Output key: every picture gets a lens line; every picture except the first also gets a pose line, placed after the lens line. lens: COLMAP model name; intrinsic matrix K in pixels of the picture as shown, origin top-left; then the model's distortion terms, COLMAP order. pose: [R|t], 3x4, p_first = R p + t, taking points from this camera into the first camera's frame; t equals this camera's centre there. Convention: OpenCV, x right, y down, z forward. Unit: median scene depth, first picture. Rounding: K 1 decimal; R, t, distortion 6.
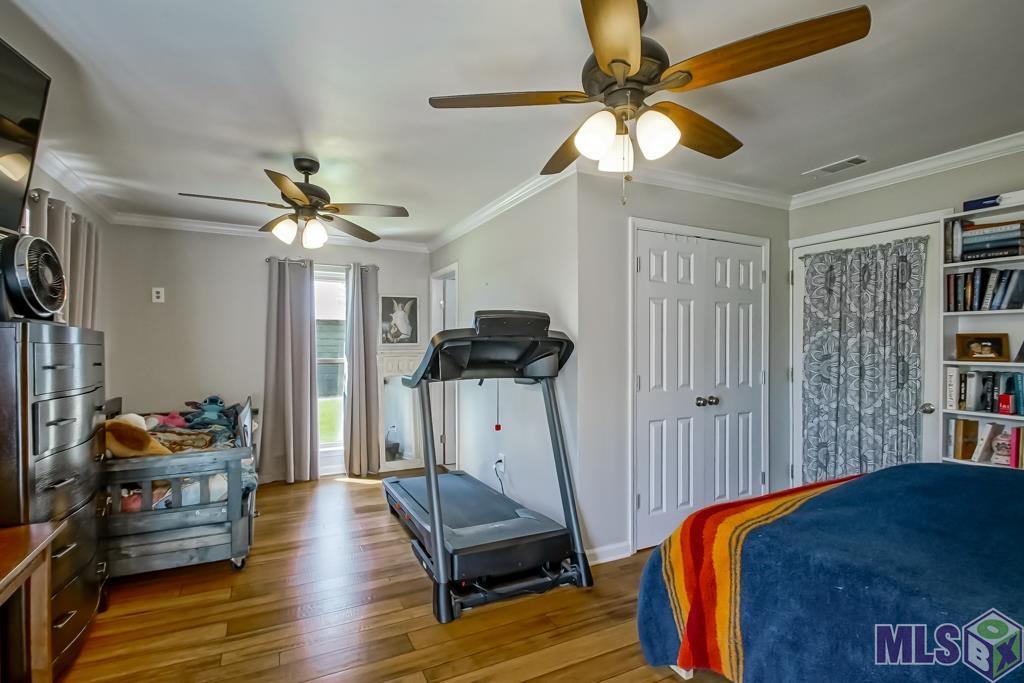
lens RADIAL K [[471.1, 0, 512.6], [0, 471.1, 342.7], [0, 0, 1]] dist [0.001196, -0.000995]
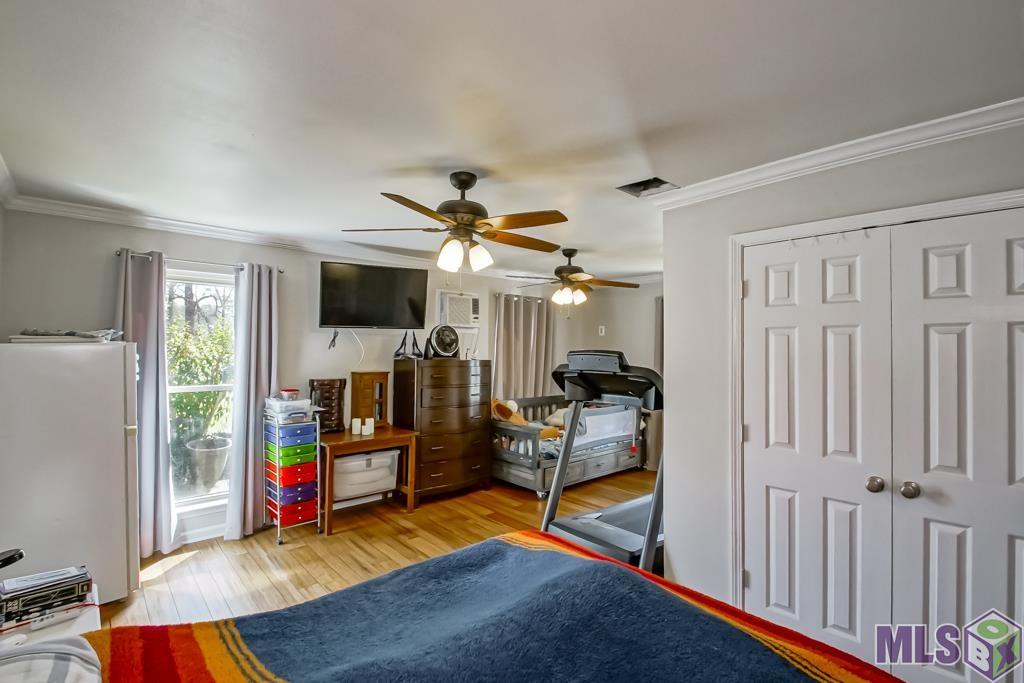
lens RADIAL K [[471.1, 0, 512.3], [0, 471.1, 342.8], [0, 0, 1]] dist [0.001196, -0.000995]
pose [[0.286344, -0.008198, -0.958092, 1.124510], [-0.006246, 0.999926, -0.010423, -0.073433], [0.958107, 0.008969, 0.286271, 0.447984]]
